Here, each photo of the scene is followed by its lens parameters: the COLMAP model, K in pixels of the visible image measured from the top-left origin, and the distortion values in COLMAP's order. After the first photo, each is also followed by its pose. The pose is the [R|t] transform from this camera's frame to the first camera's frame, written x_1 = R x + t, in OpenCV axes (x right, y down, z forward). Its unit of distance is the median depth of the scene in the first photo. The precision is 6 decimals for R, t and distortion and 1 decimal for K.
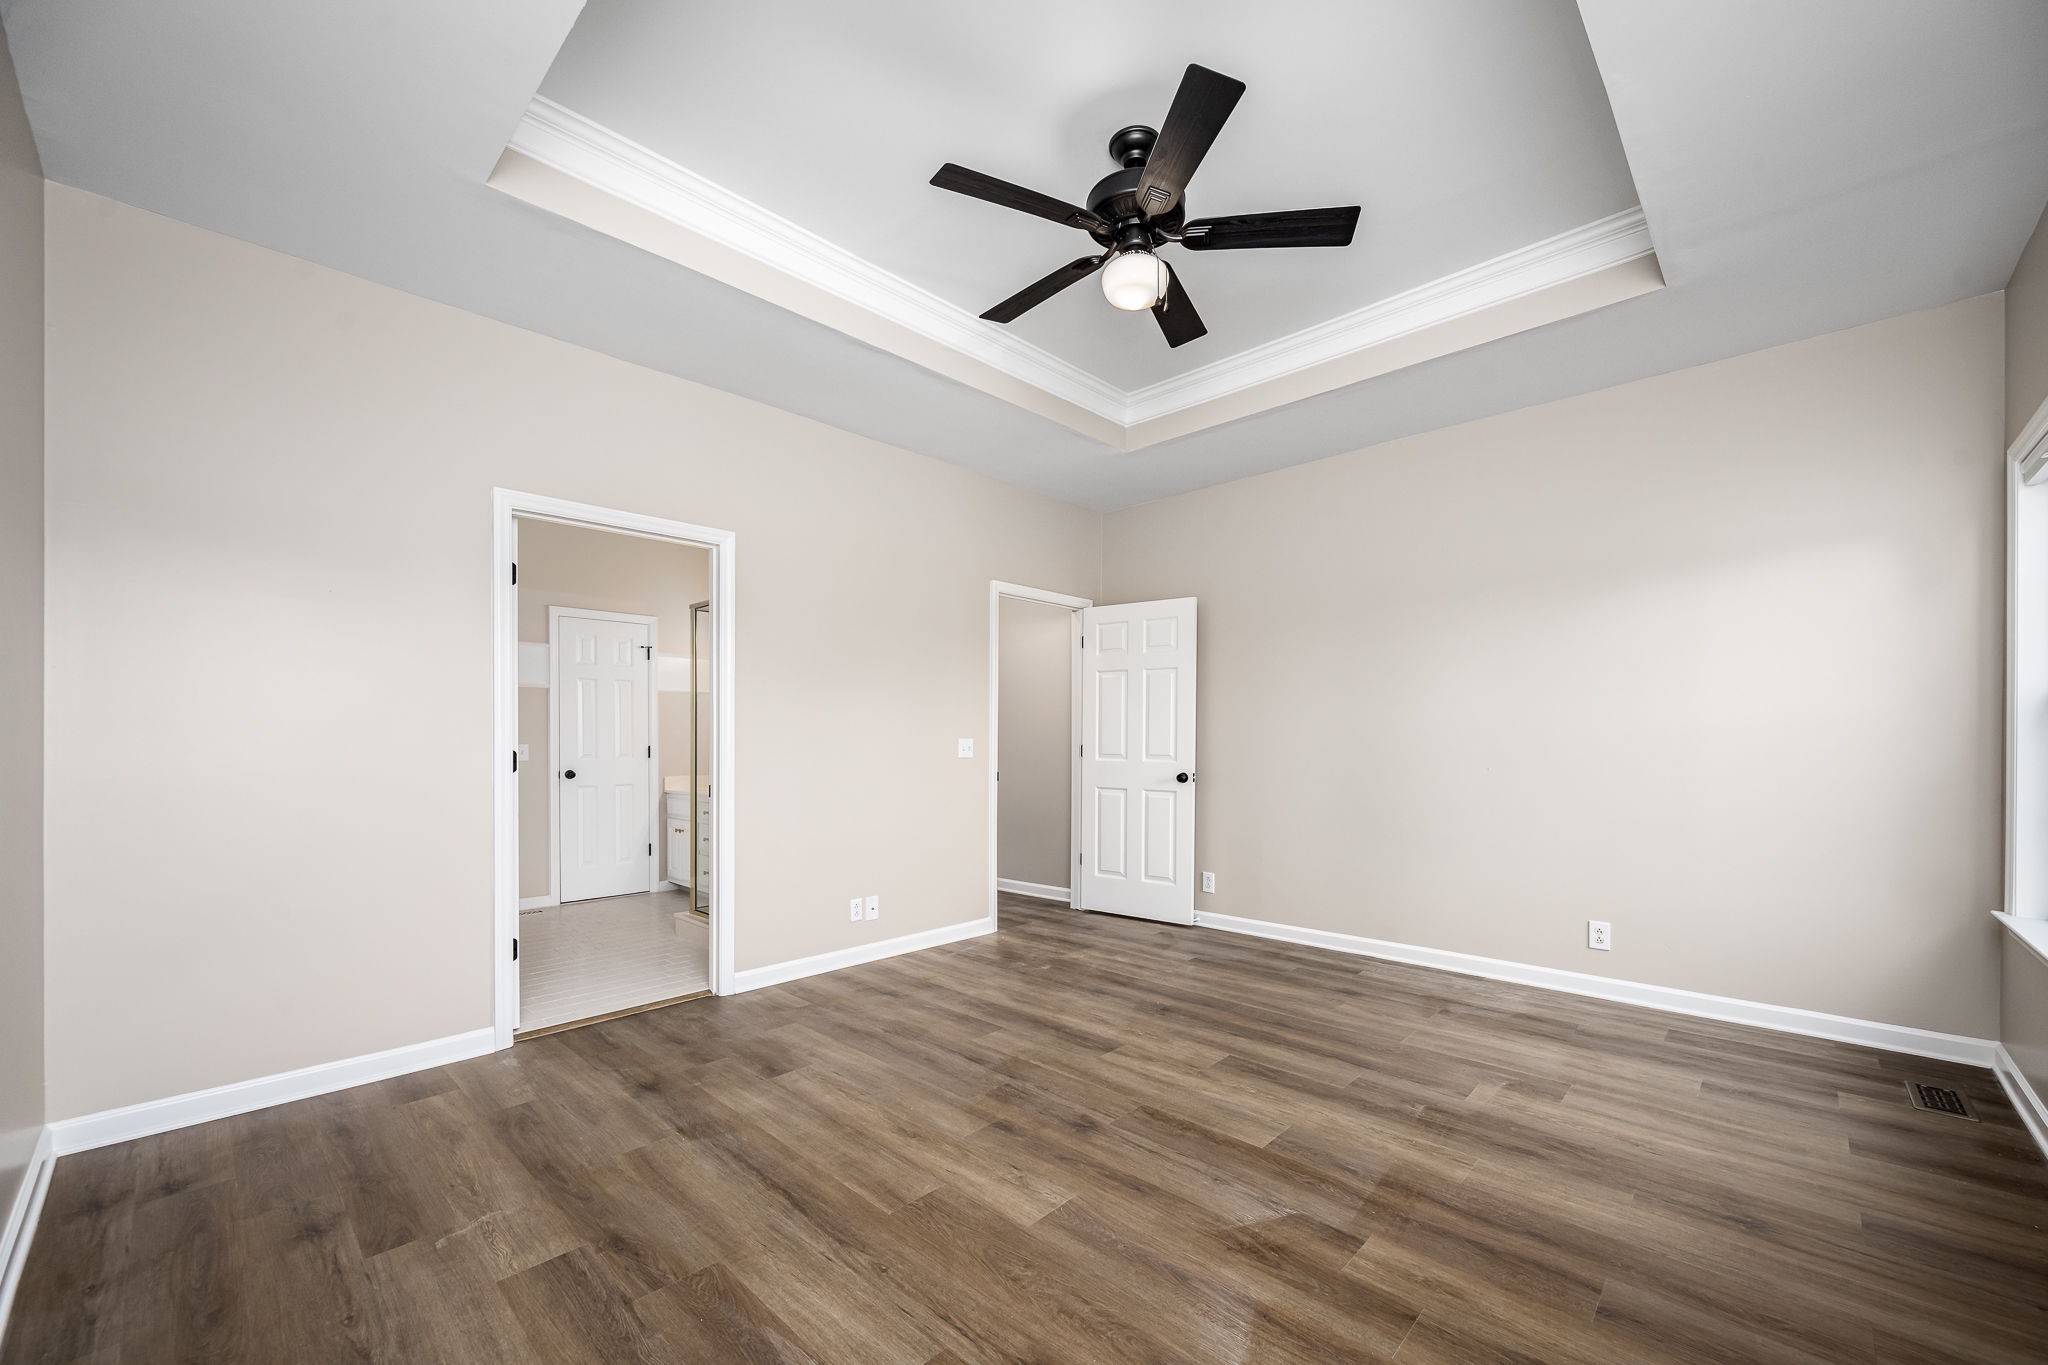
lens RADIAL K [[812.7, 0, 1033.7], [0, 812.7, 734.0], [0, 0, 1]] dist [-0.001897, -0.000546]
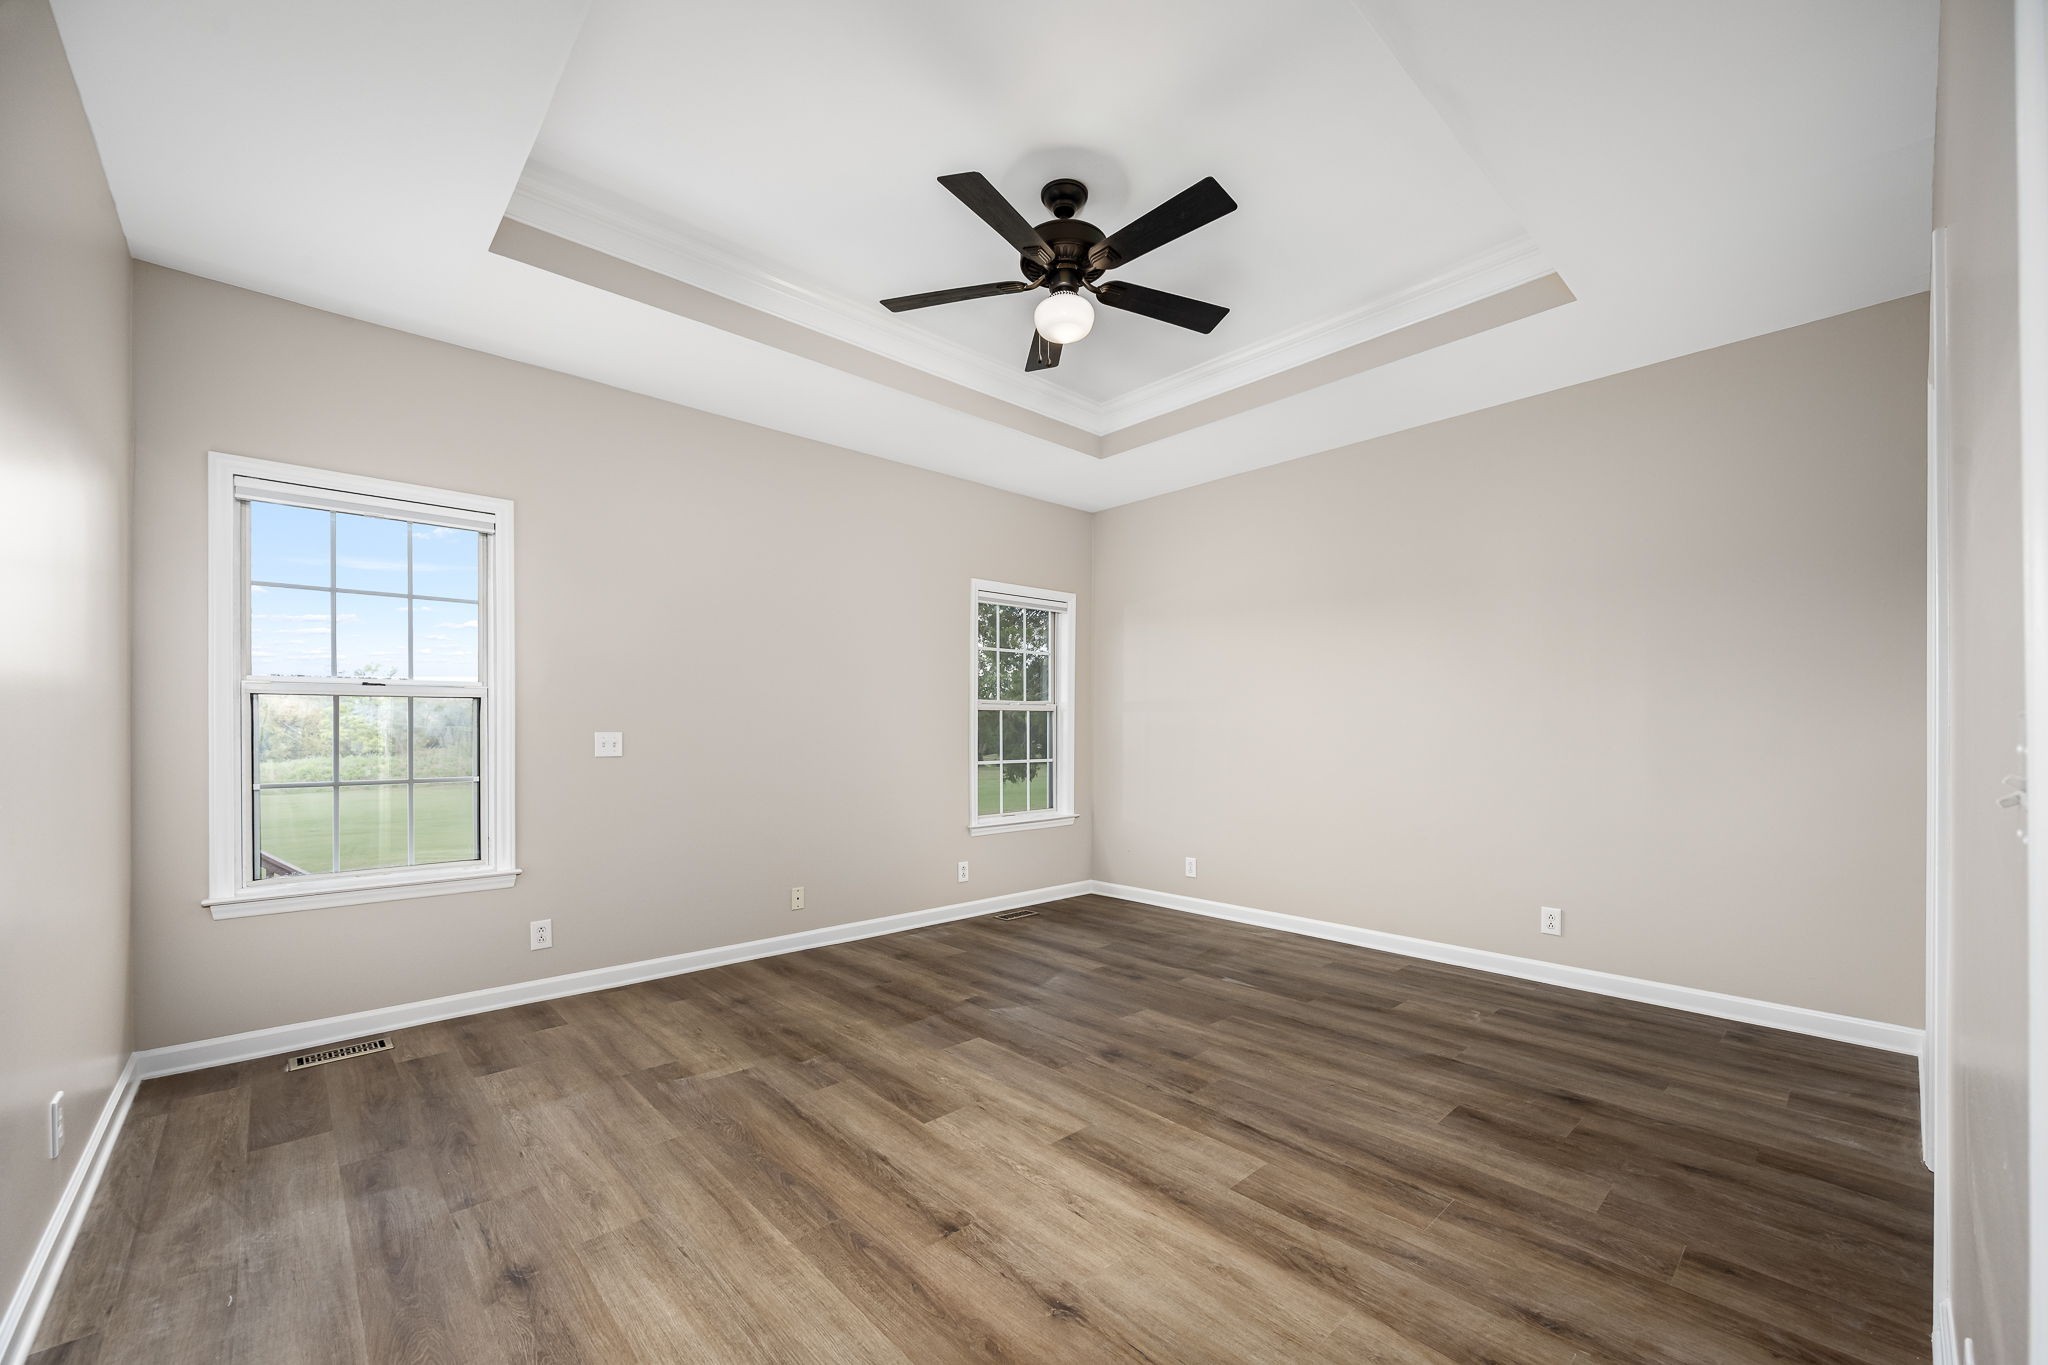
lens RADIAL K [[812.7, 0, 1033.7], [0, 812.7, 734.0], [0, 0, 1]] dist [-0.001897, -0.000546]
pose [[-0.998151, 0.000665, 0.060782, 0.099096], [0.000437, 0.999993, -0.003779, 0.016019], [-0.060784, -0.003746, -0.998144, 2.104954]]
